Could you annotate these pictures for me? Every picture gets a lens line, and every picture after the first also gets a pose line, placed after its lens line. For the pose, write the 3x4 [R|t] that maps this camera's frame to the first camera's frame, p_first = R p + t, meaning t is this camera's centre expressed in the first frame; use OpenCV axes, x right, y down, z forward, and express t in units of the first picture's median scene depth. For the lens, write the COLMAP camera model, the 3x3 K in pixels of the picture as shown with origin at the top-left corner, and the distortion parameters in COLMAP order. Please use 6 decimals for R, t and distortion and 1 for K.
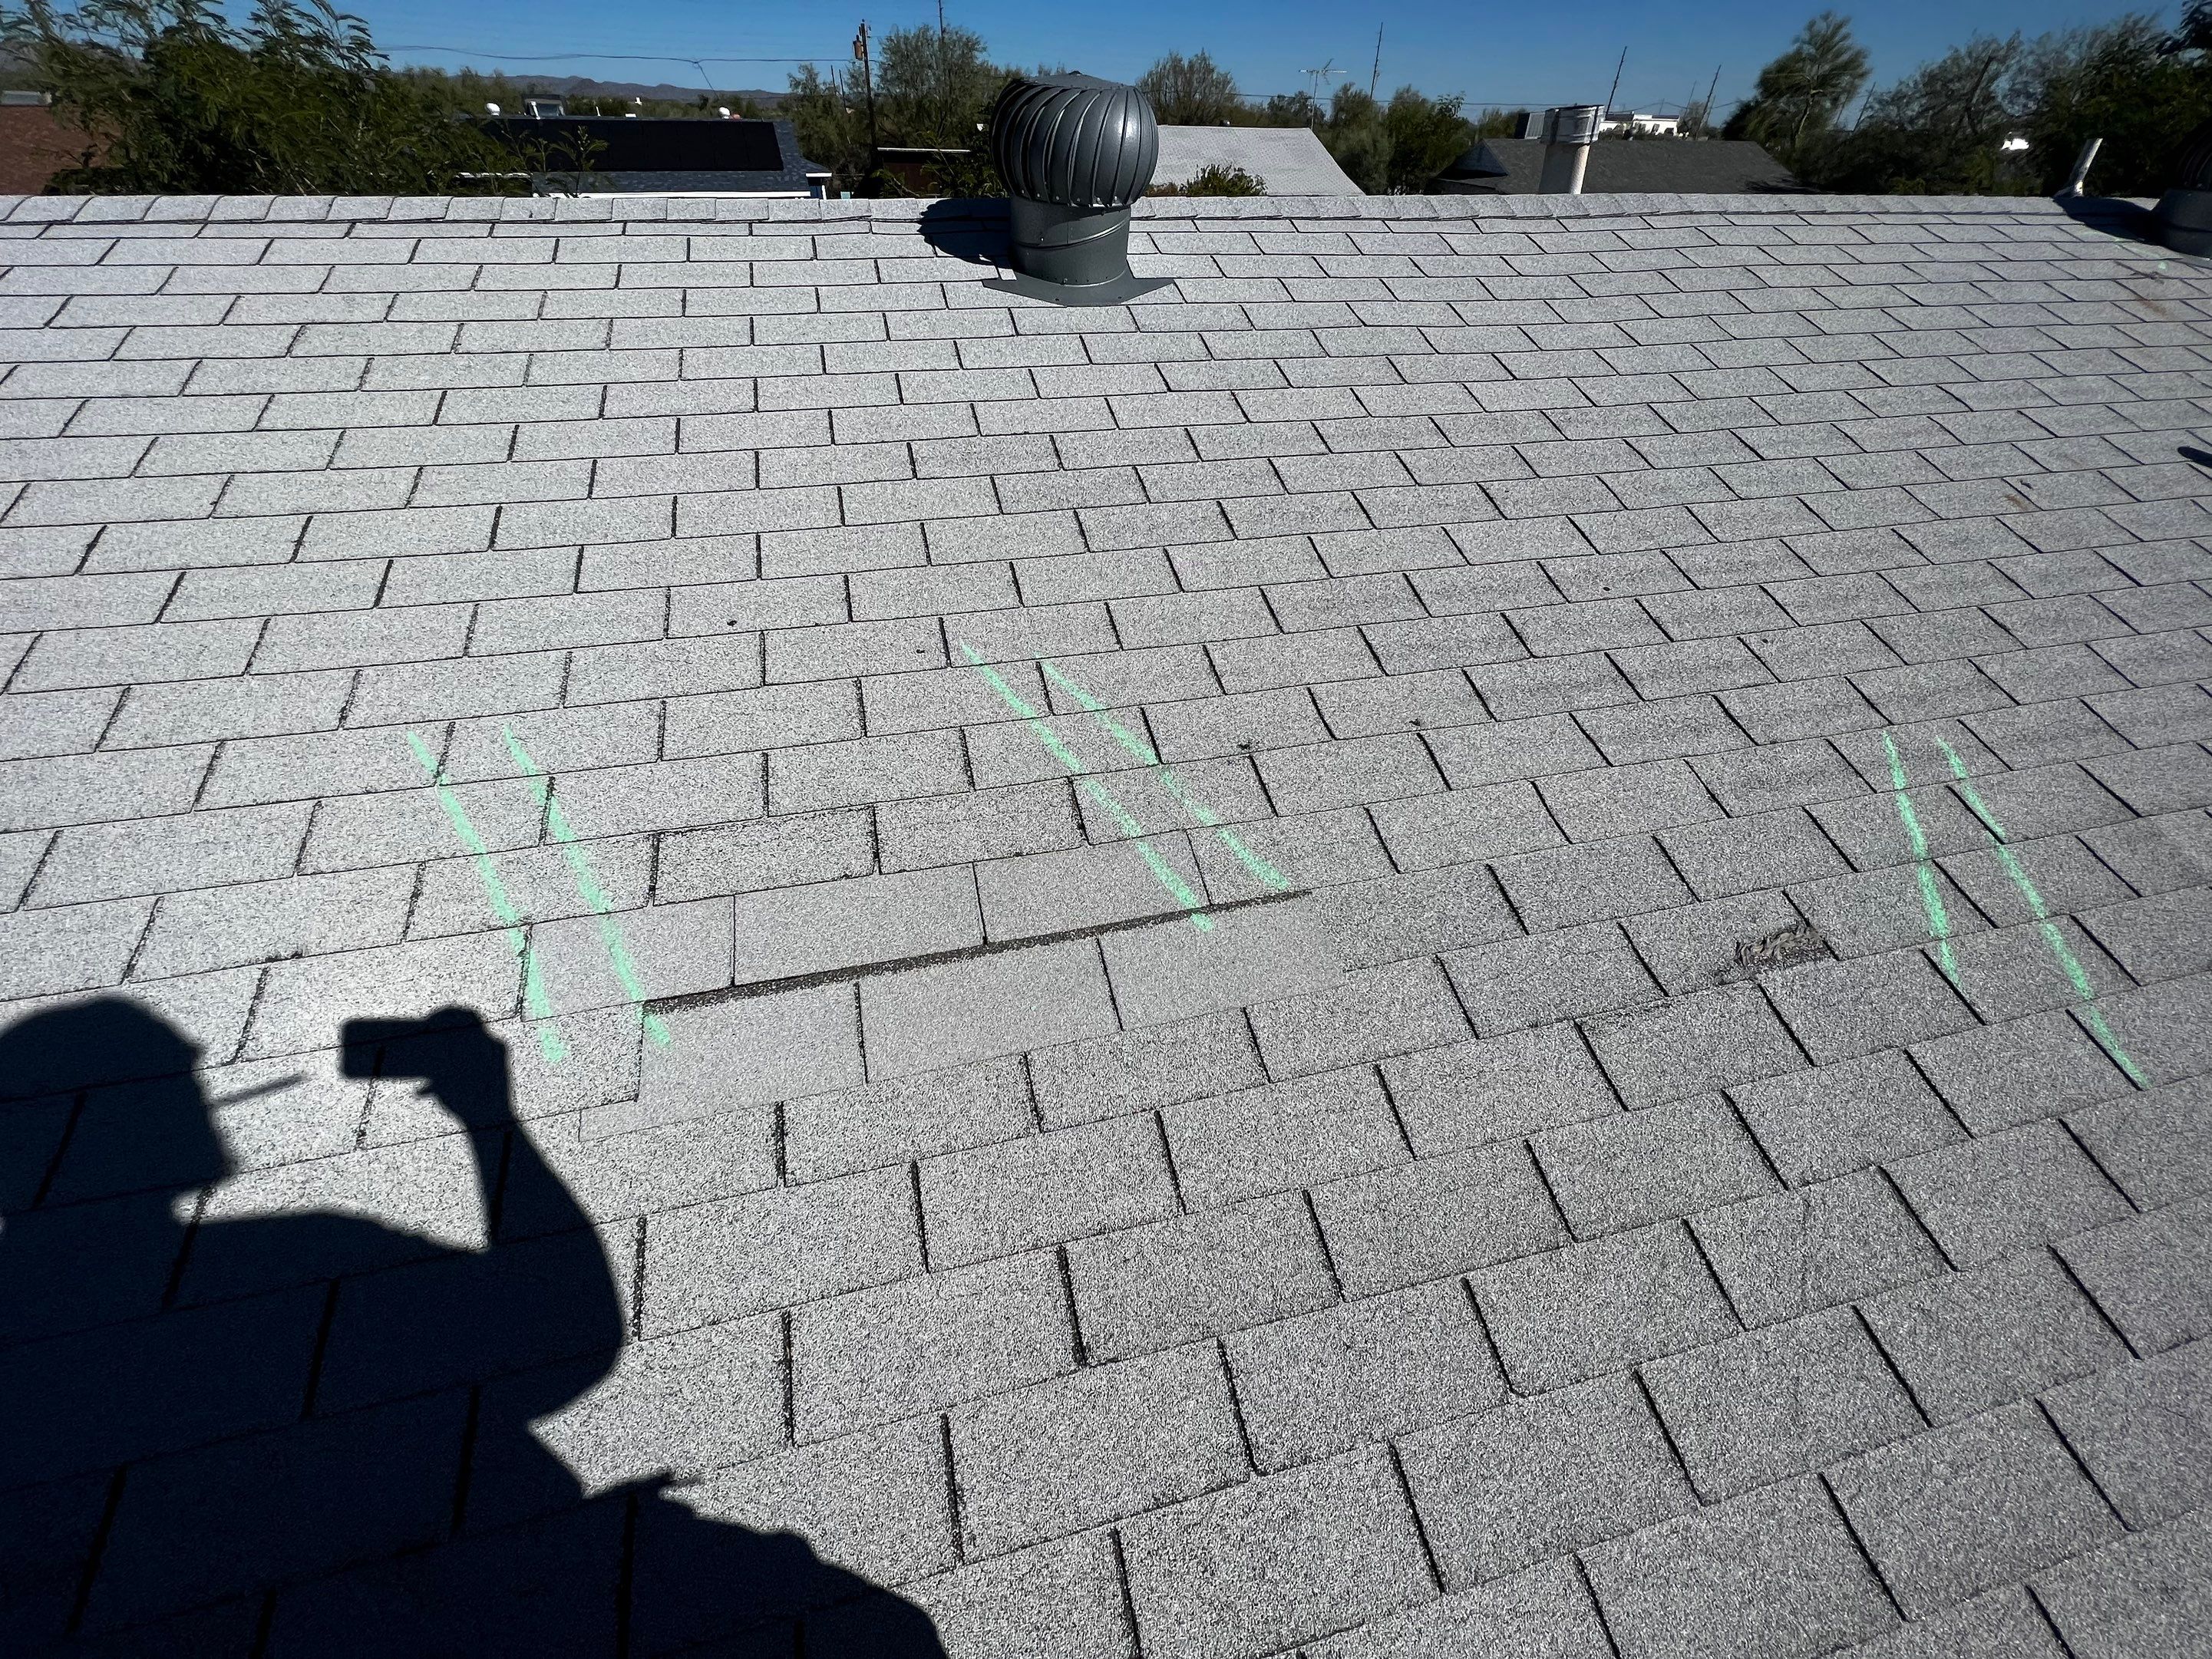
lens RADIAL K [[888.8, 0, 1099.4], [0, 888.8, 823.8], [0, 0, 1]] dist [-0.002666, 0.000720]
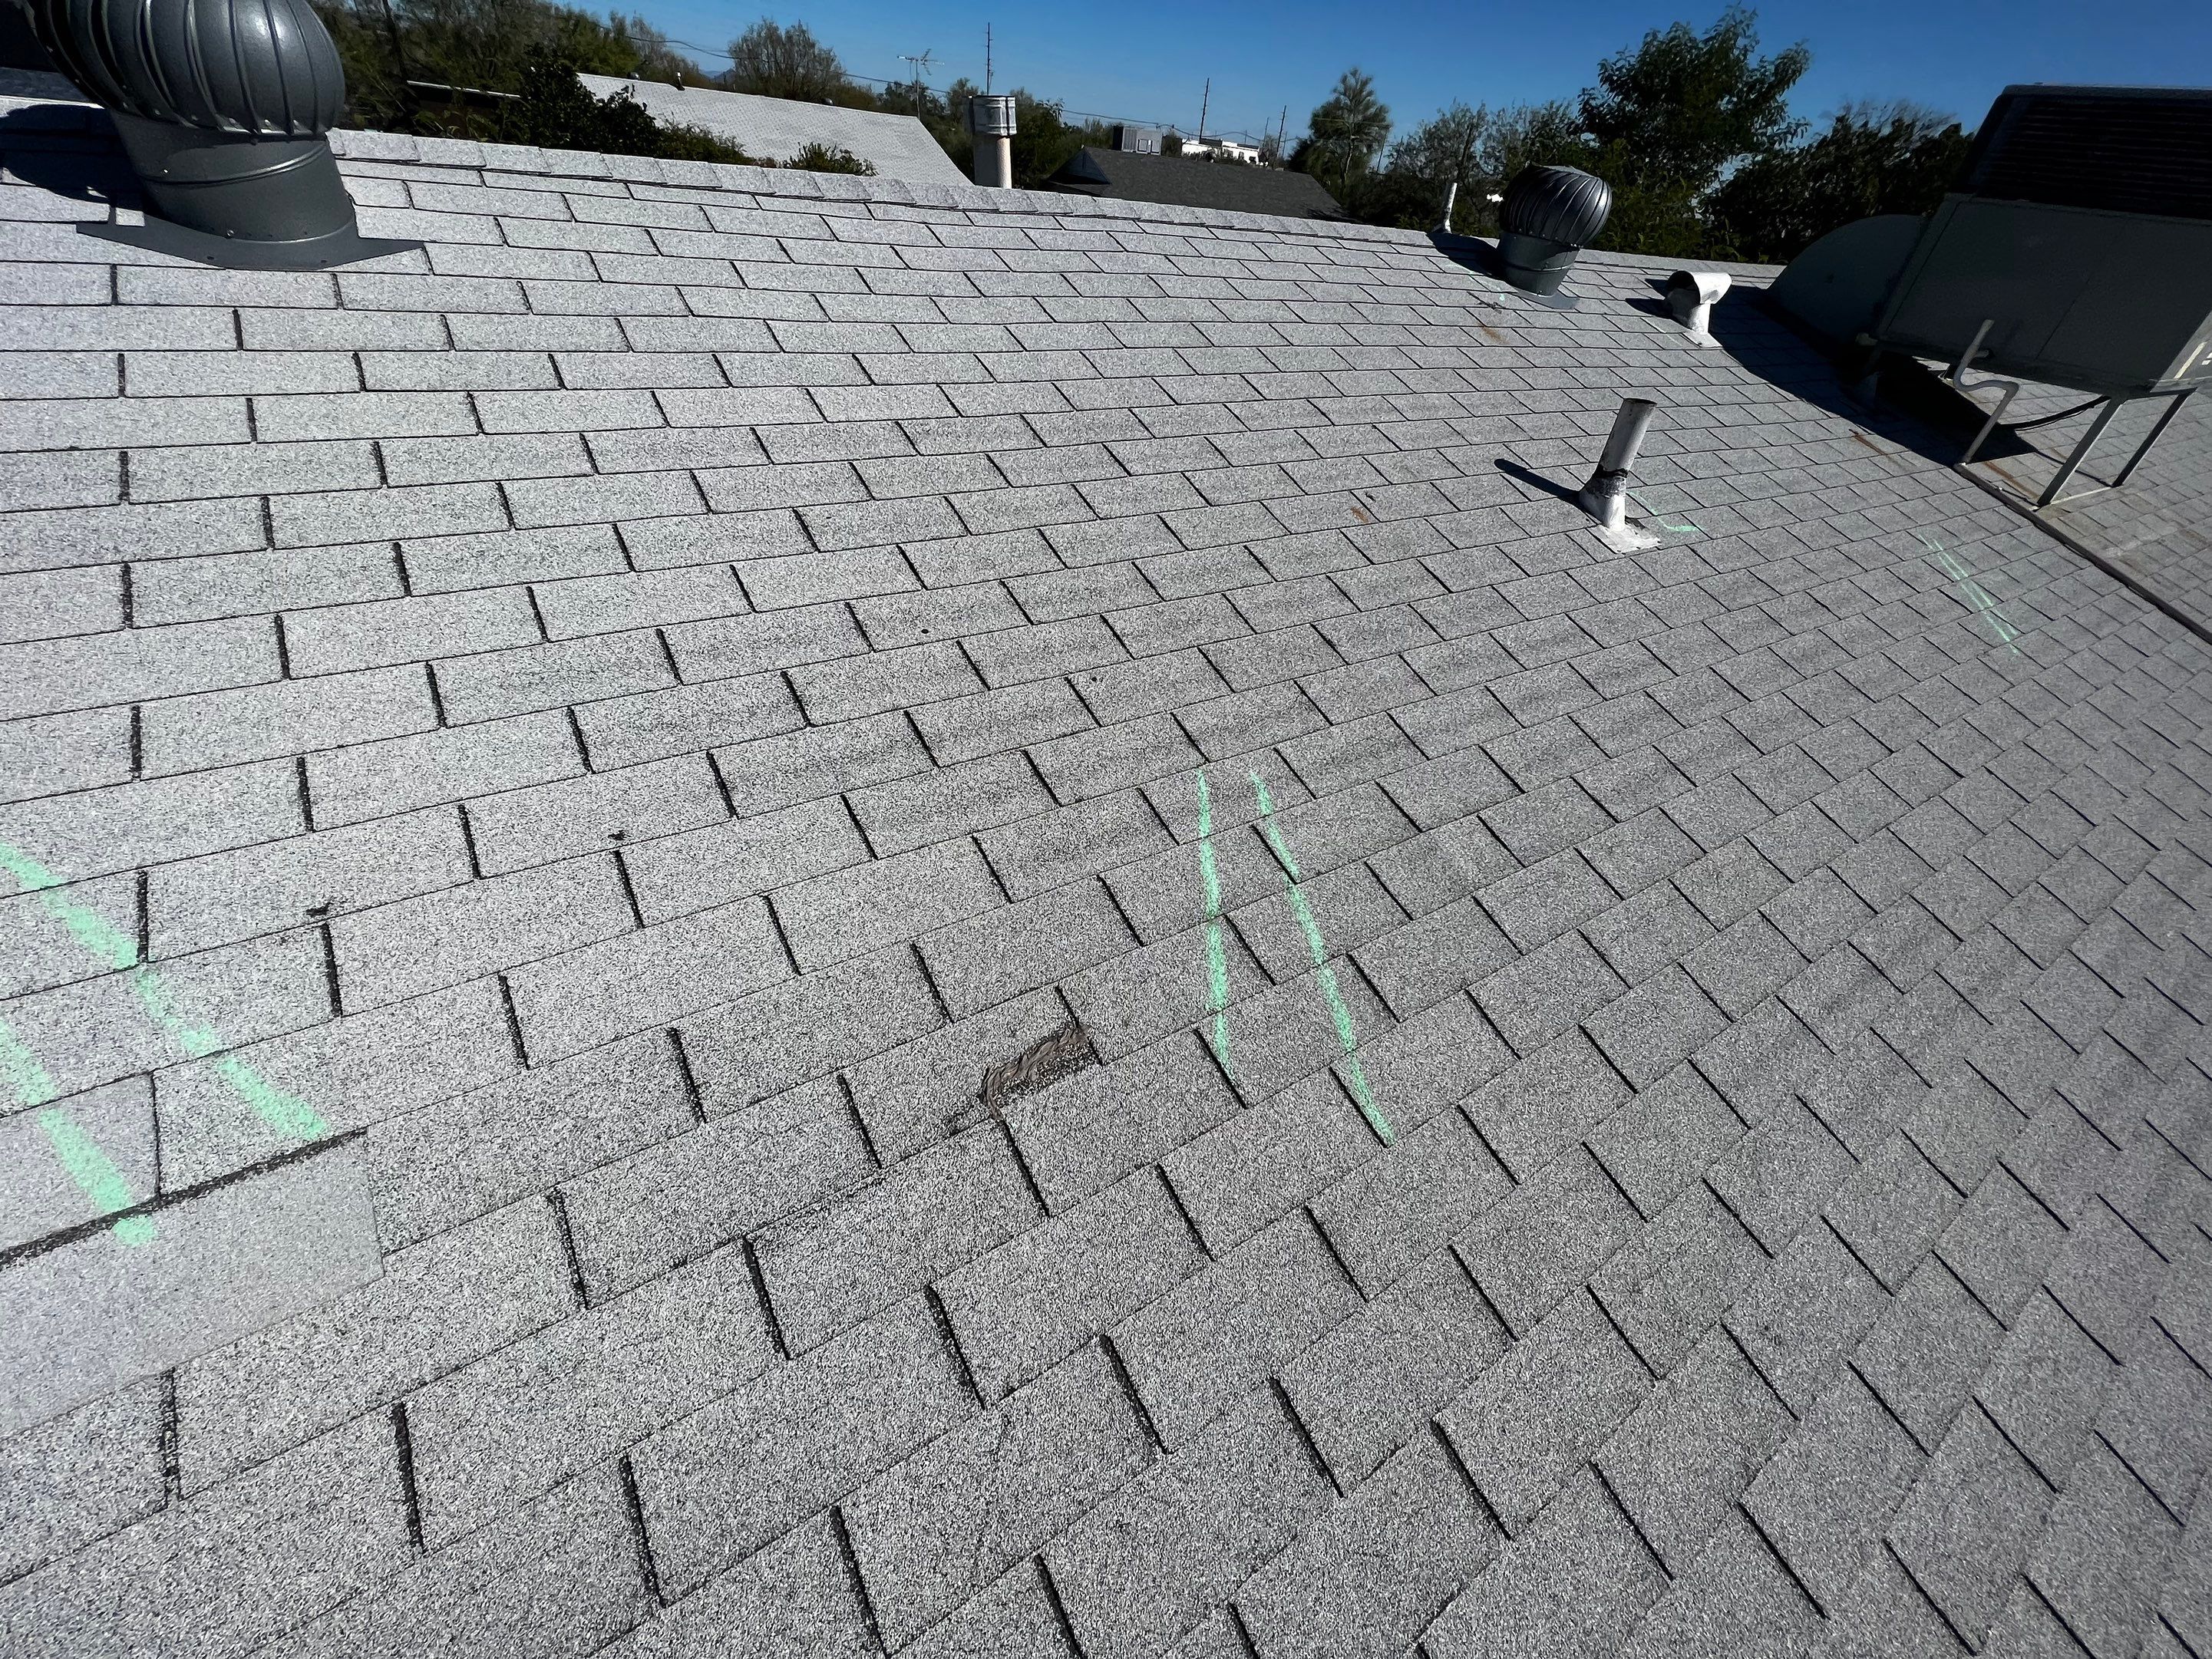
lens RADIAL K [[890.8, 0, 1100.6], [0, 890.8, 823.5], [0, 0, 1]] dist [-0.002575, 0.001099]
pose [[0.942064, -0.128014, 0.310046, 0.400681], [0.126094, 0.991669, 0.026316, -0.072169], [-0.310831, 0.014303, 0.950357, 0.109572]]
